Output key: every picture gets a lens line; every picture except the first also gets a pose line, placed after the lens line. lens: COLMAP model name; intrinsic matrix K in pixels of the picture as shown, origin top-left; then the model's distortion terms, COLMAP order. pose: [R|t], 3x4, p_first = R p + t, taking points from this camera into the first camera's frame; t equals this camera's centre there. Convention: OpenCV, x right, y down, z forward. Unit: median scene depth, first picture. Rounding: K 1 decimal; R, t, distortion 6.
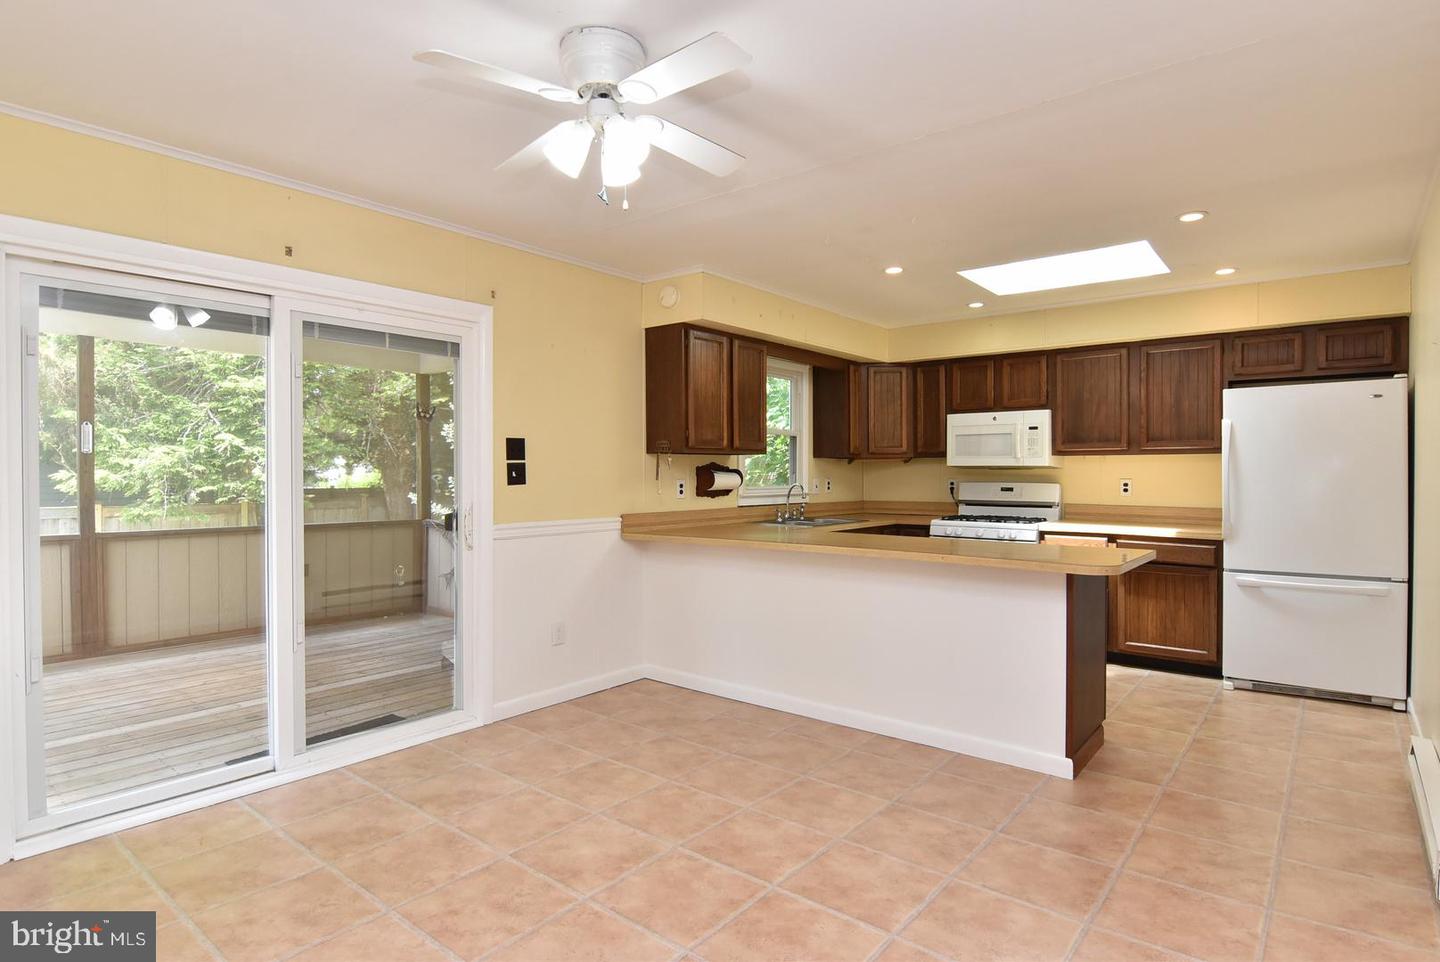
lens RADIAL K [[762.9, 0, 726.6], [0, 762.9, 479.8], [0, 0, 1]] dist [-0.010721, -0.010126]
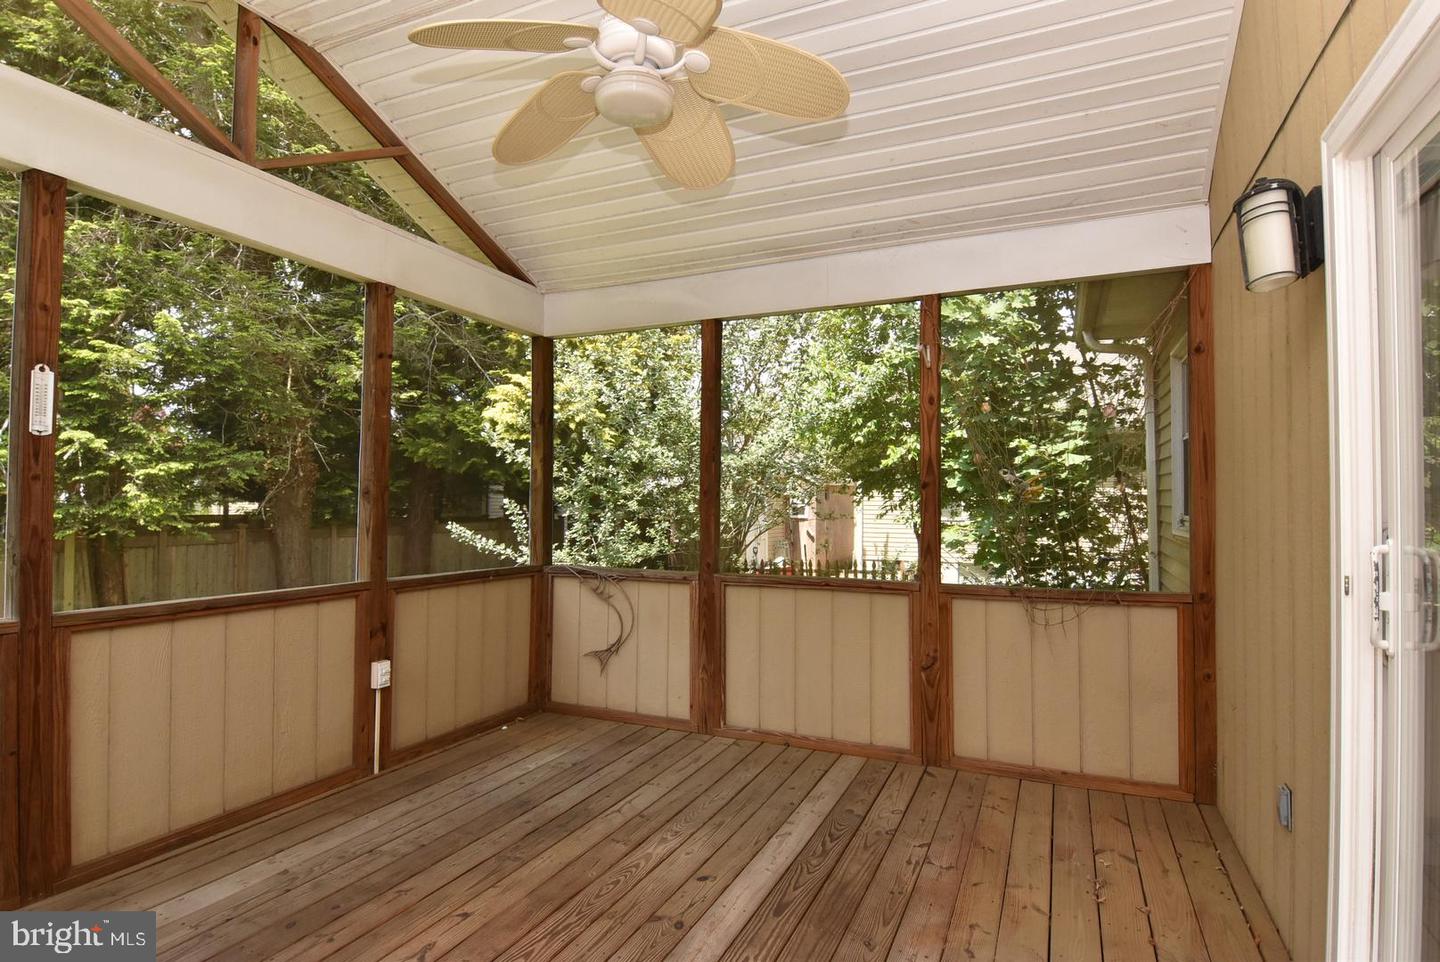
lens RADIAL K [[762.9, 0, 720.2], [0, 762.9, 485.3], [0, 0, 1]] dist [-0.010721, -0.010126]
pose [[0.967705, 0.008184, 0.251952, -0.293247], [-0.000500, 0.999533, -0.030547, 0.004596], [-0.252084, 0.029434, 0.967258, 0.246889]]
